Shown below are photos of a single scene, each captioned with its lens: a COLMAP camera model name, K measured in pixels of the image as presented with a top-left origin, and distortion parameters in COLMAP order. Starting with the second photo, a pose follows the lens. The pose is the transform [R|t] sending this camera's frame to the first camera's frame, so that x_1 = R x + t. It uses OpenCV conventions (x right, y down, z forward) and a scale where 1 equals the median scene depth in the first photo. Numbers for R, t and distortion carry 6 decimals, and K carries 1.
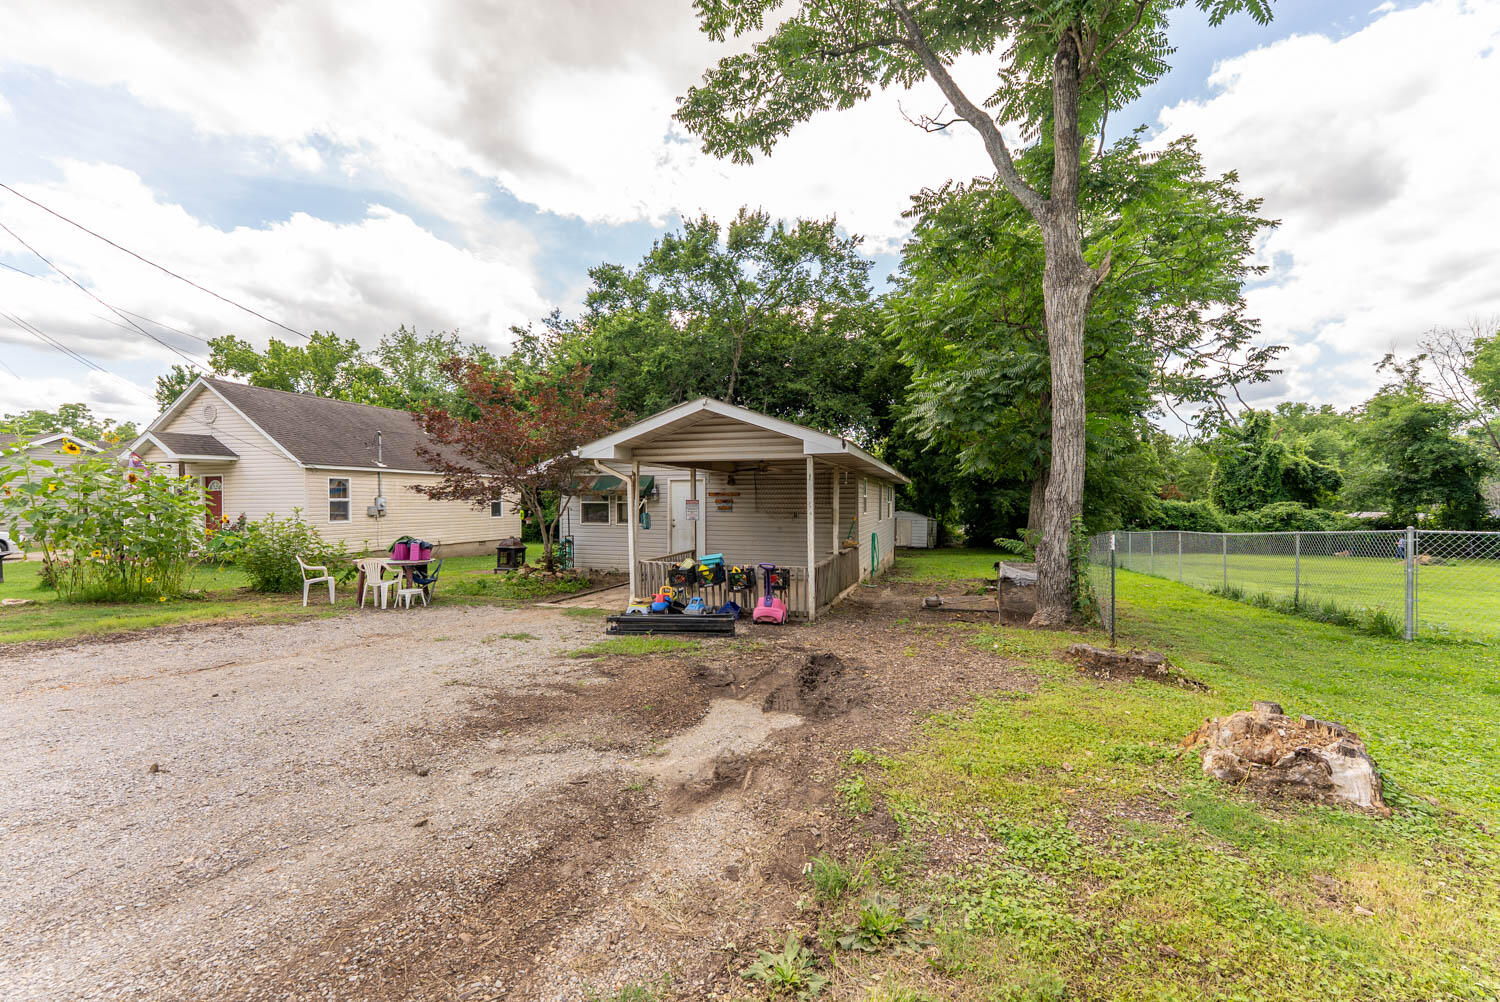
lens RADIAL K [[603.1, 0, 745.7], [0, 603.1, 504.0], [0, 0, 1]] dist [-0.003262, 0.000209]
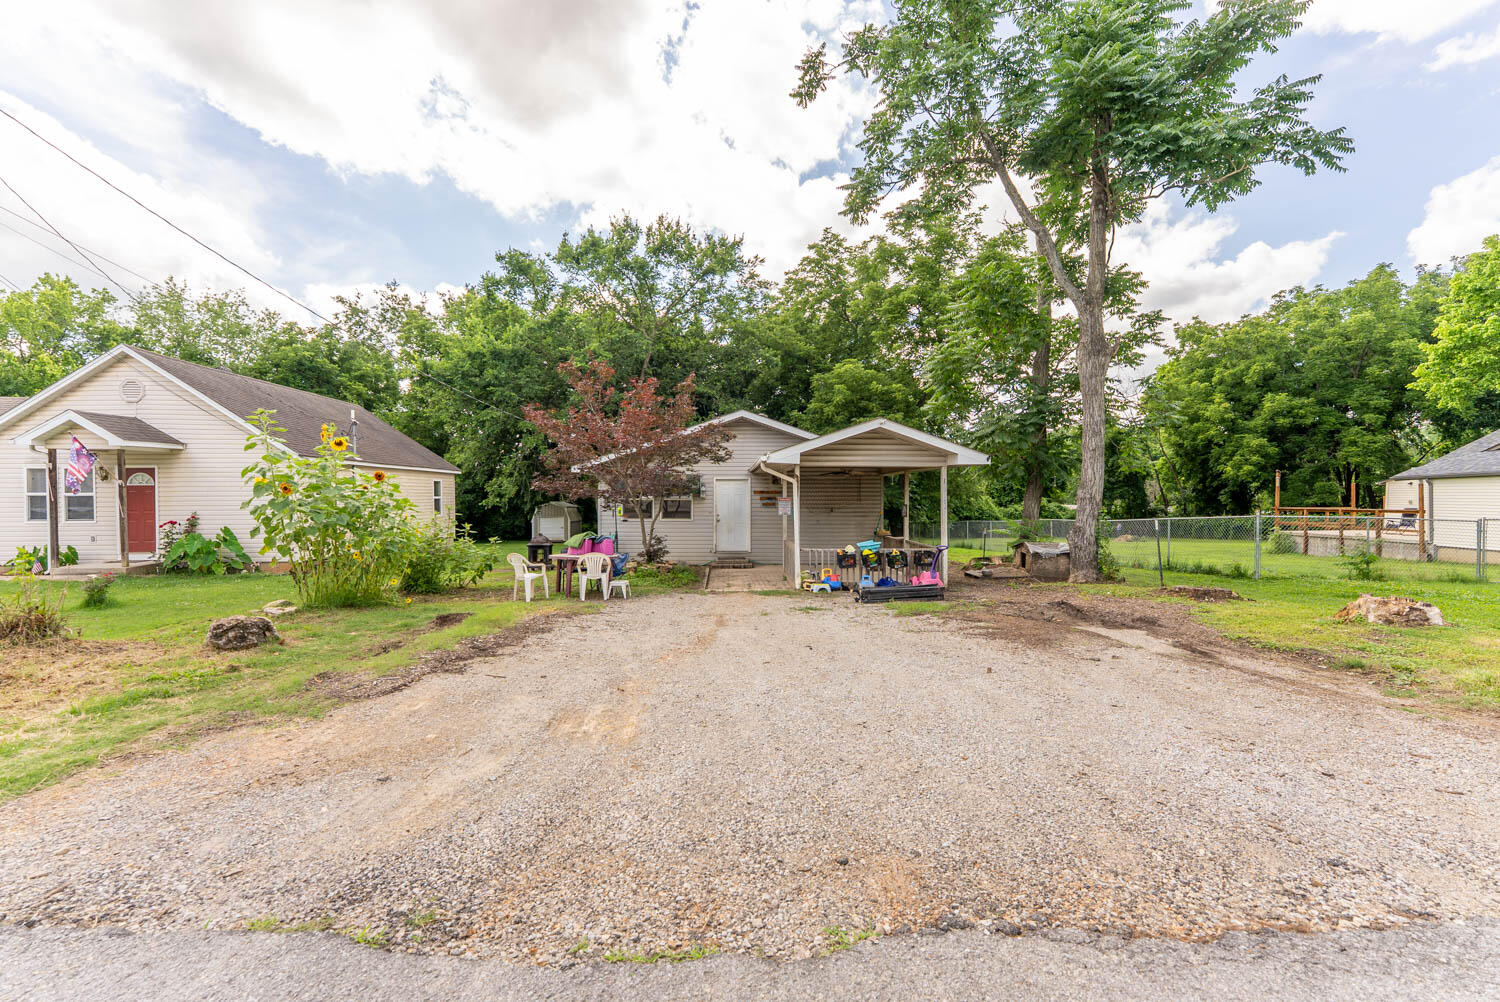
lens RADIAL K [[603.1, 0, 745.7], [0, 603.1, 504.0], [0, 0, 1]] dist [-0.003262, 0.000209]
pose [[0.937418, -0.003995, 0.348183, -0.288215], [0.001081, 0.999963, 0.008561, -0.002295], [-0.348204, -0.007649, 0.937387, -0.036707]]
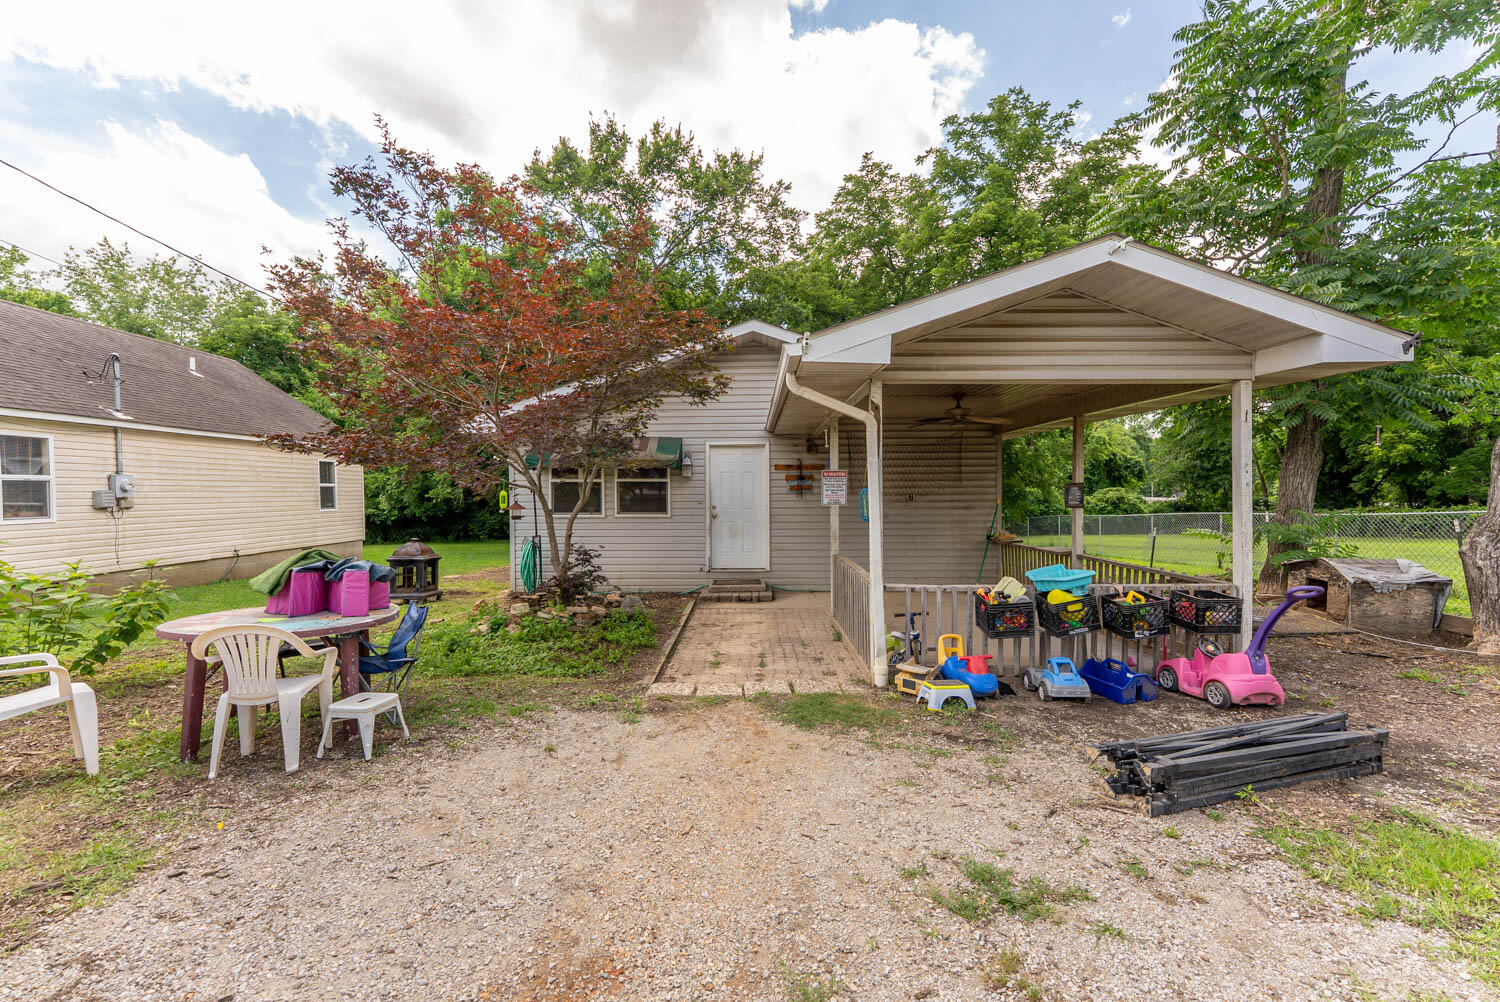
lens RADIAL K [[603.1, 0, 745.7], [0, 603.1, 504.0], [0, 0, 1]] dist [-0.003262, 0.000209]
pose [[0.951683, -0.010900, 0.306889, -0.179519], [0.006192, 0.999848, 0.016311, 0.007977], [-0.307020, -0.013623, 0.951606, 0.234574]]
